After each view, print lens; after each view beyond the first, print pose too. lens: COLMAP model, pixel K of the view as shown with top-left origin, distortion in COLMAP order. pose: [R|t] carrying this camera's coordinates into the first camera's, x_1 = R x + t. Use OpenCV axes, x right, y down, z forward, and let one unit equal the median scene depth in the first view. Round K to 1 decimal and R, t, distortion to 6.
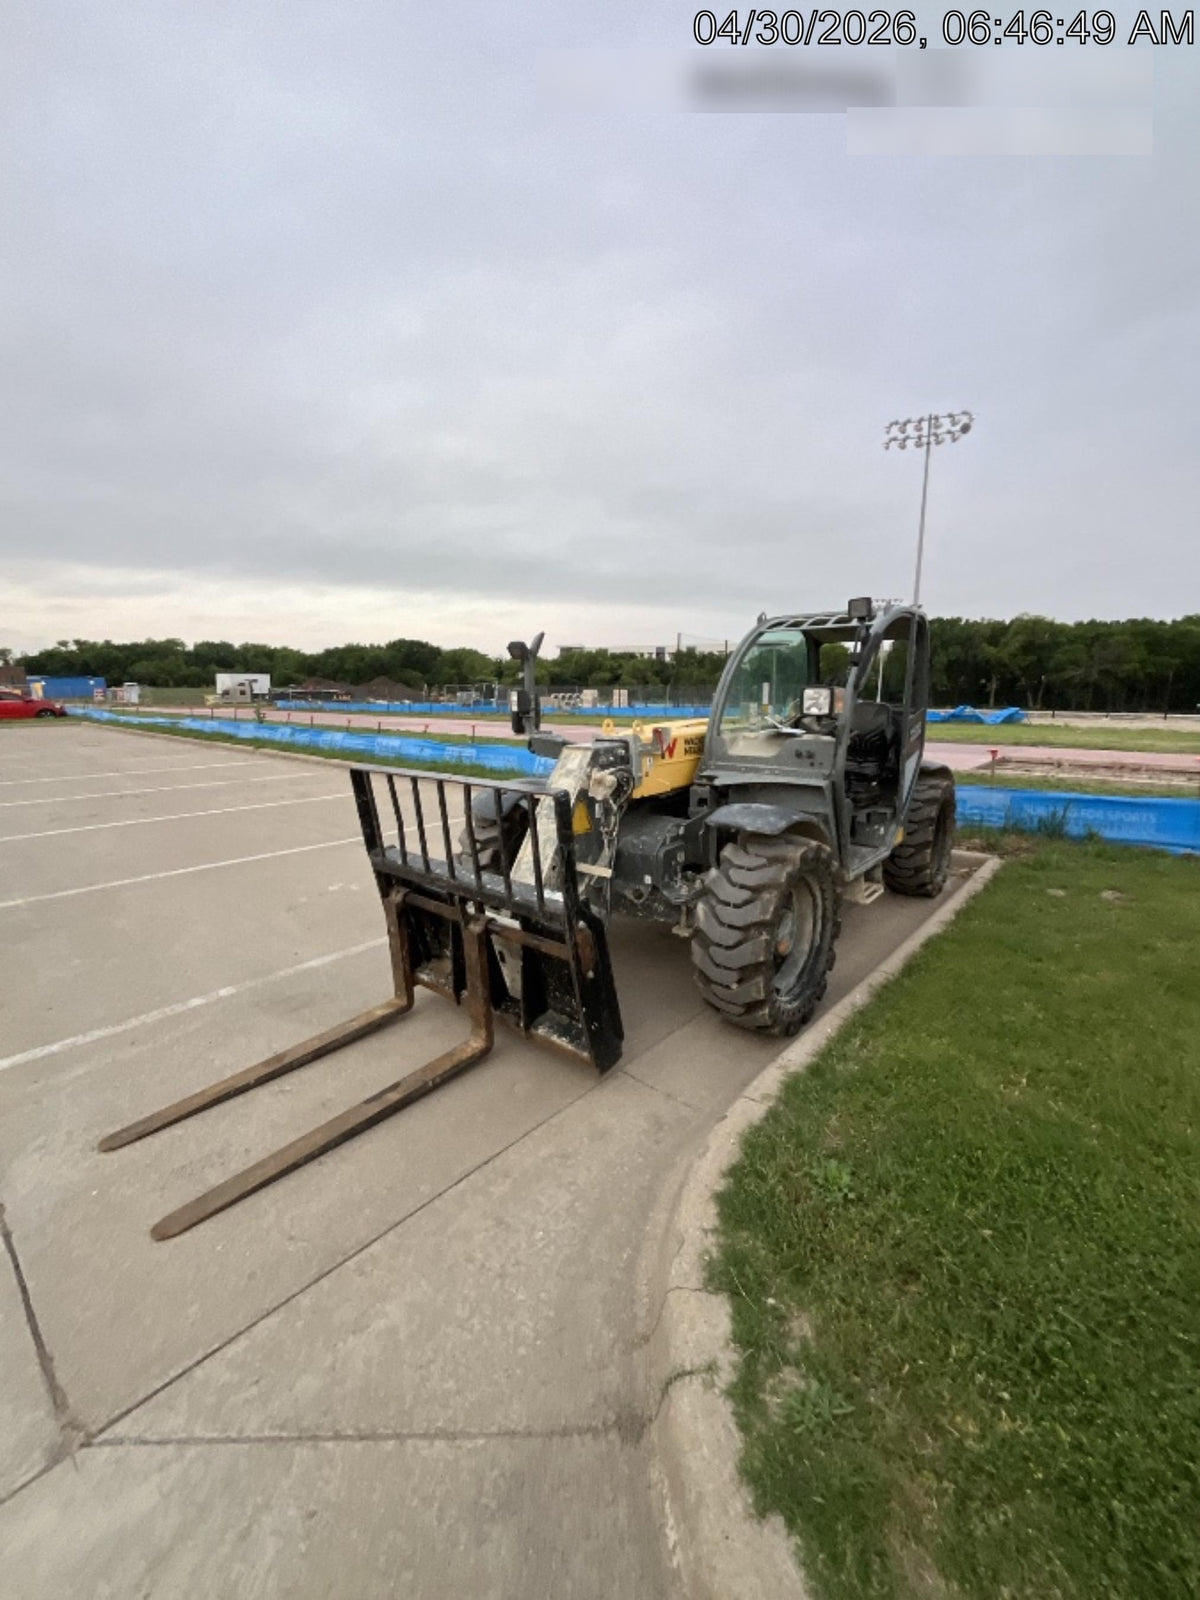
lens RADIAL K [[656.1, 0, 590.9], [0, 656.1, 792.6], [0, 0, 1]] dist [0.000582, 0.000271]
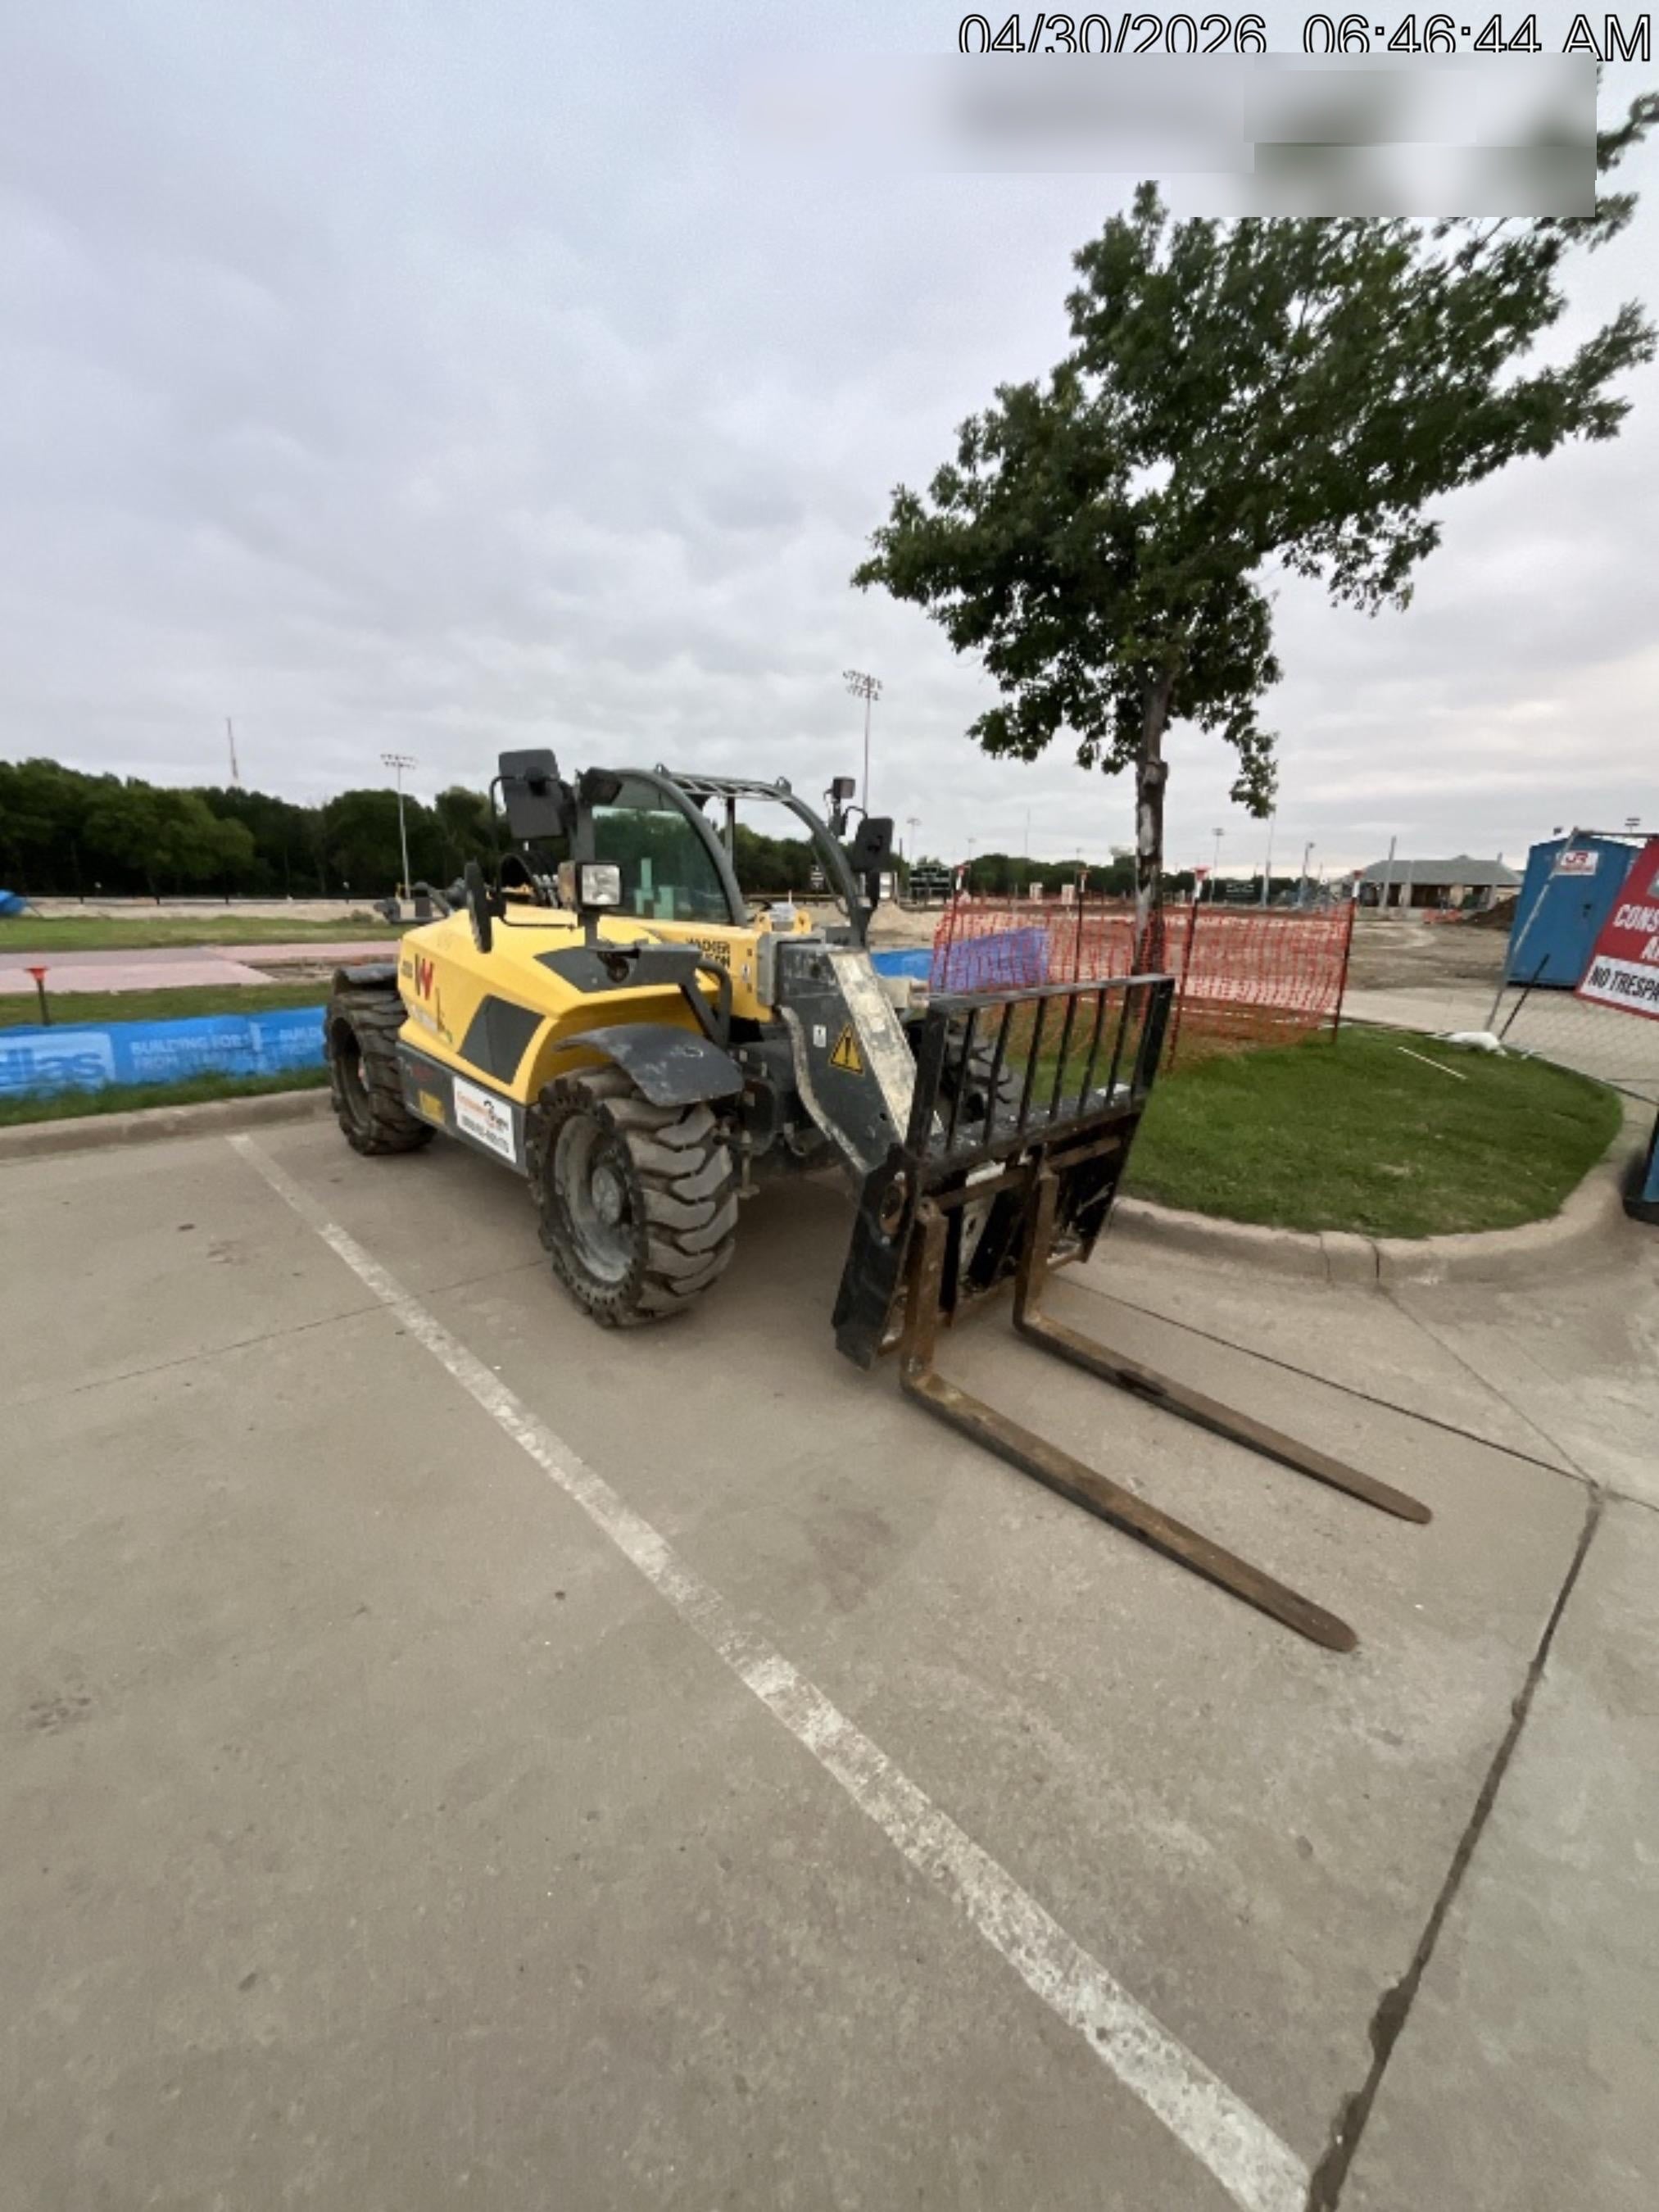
lens RADIAL K [[907.1, 0, 816.9], [0, 907.1, 1095.8], [0, 0, 1]] dist [0.000582, 0.000271]
pose [[0.106606, -0.227533, 0.967917, -1.139613], [0.133501, 0.967926, 0.212831, -0.152408], [-0.985298, 0.106529, 0.133562, 1.003544]]
